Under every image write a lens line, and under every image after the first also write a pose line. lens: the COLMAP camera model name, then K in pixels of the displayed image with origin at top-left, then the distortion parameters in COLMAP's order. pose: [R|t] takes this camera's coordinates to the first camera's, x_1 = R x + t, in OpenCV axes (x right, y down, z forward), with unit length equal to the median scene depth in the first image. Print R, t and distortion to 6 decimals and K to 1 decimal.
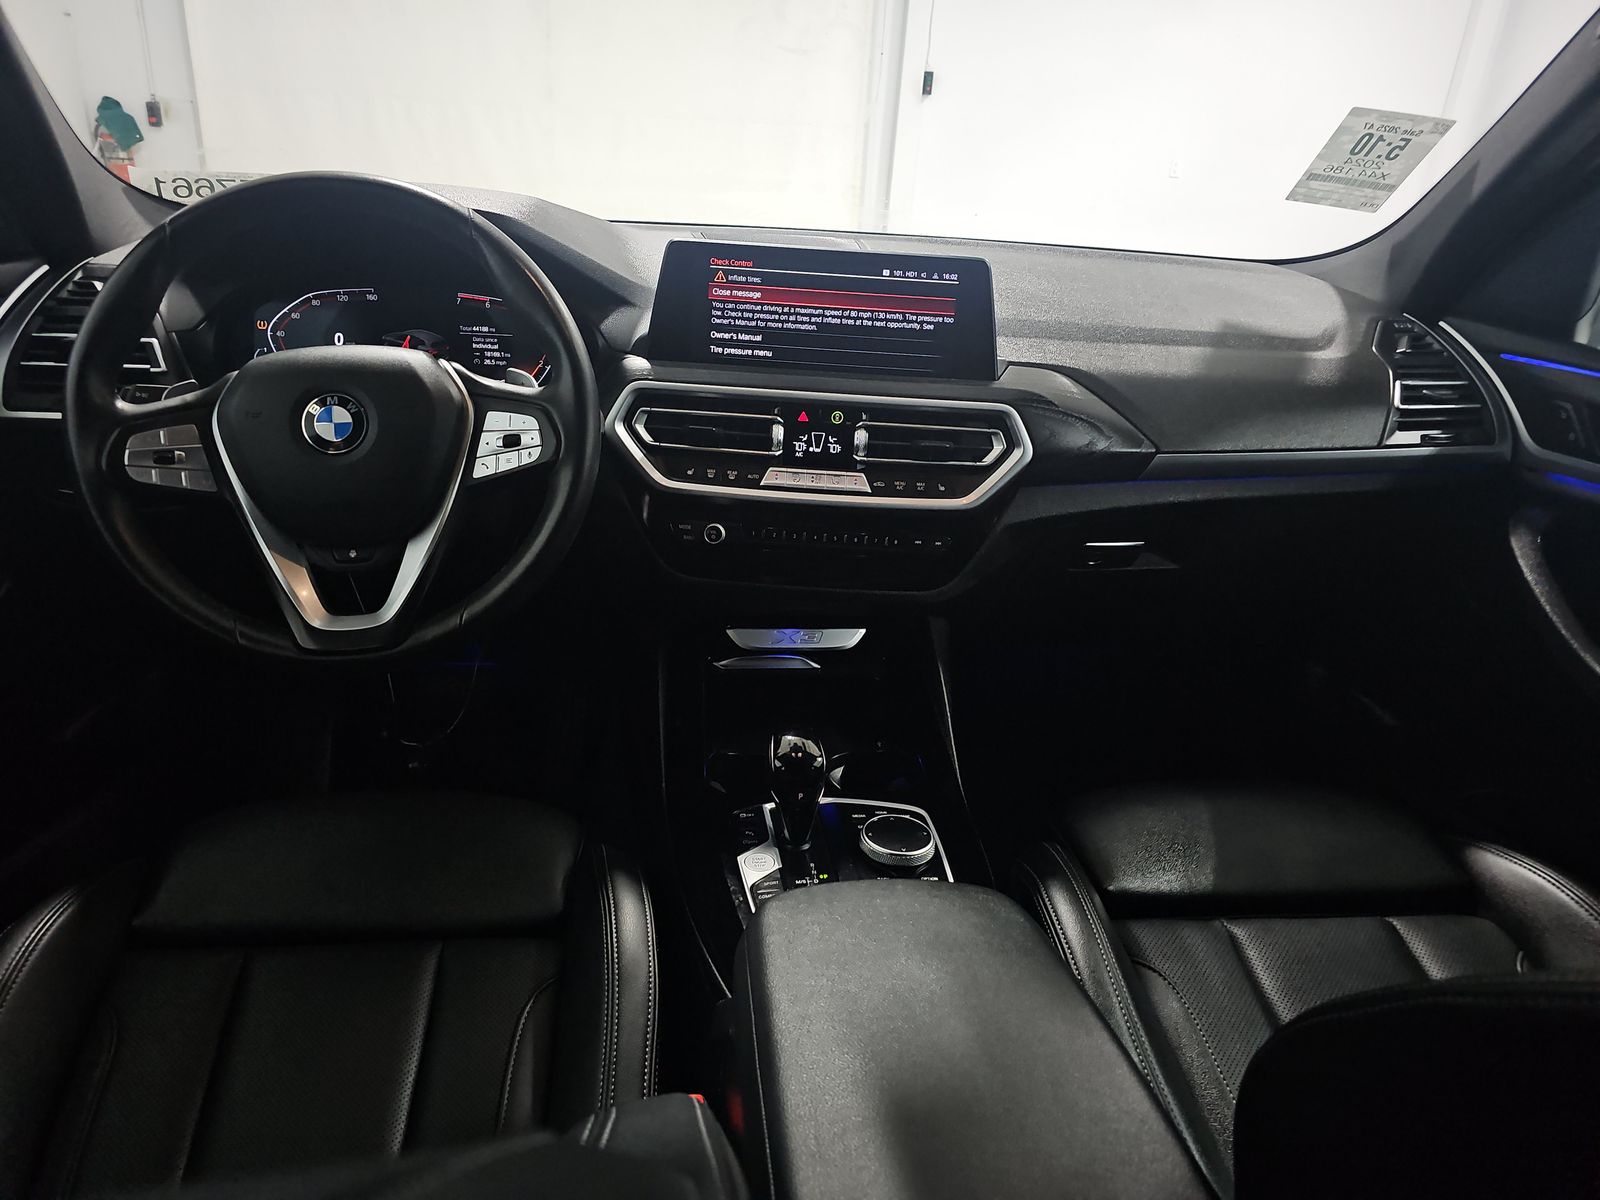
lens RADIAL K [[1036.1, 0, 789.1], [0, 1036.1, 601.5], [0, 0, 1]] dist [0.020045, -0.025418]
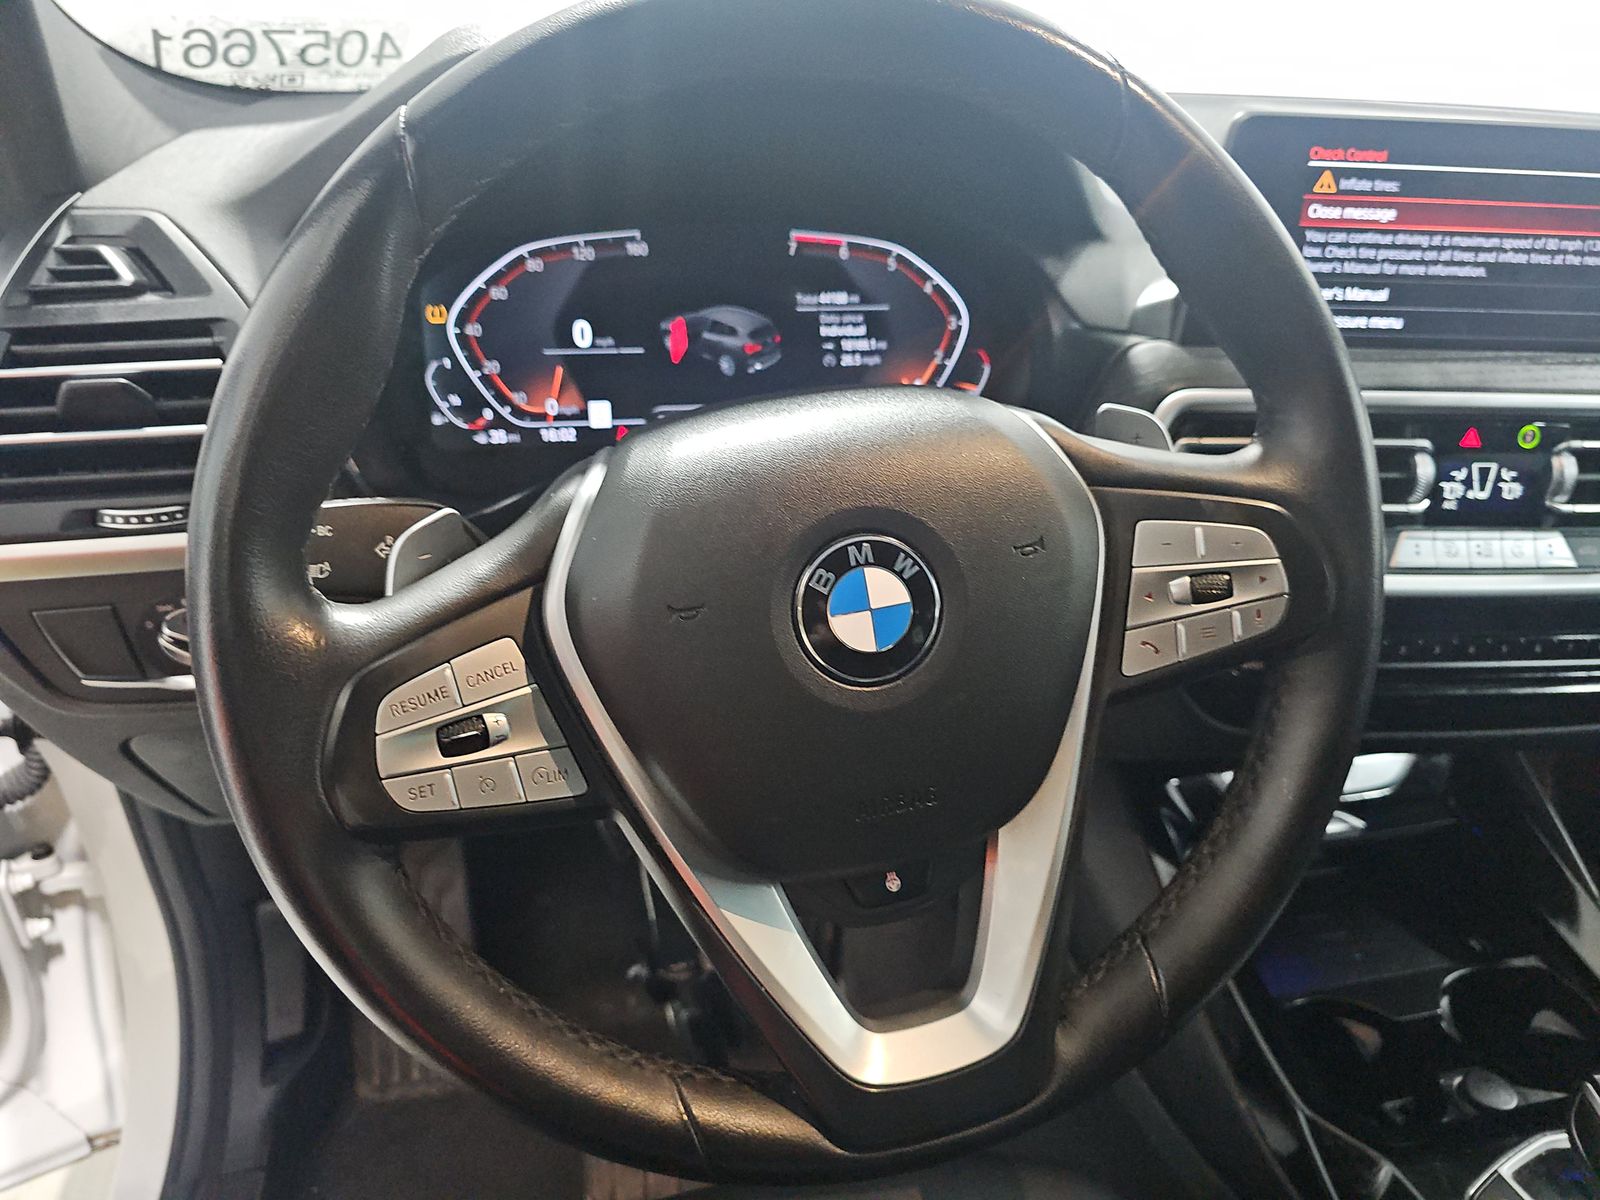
lens RADIAL K [[1036.1, 0, 800.5], [0, 1036.1, 605.8], [0, 0, 1]] dist [0.020045, -0.025418]
pose [[0.994070, -0.072525, 0.081025, -0.390673], [0.063615, 0.992156, 0.107612, -0.171322], [-0.088194, -0.101819, 0.990886, 0.470541]]
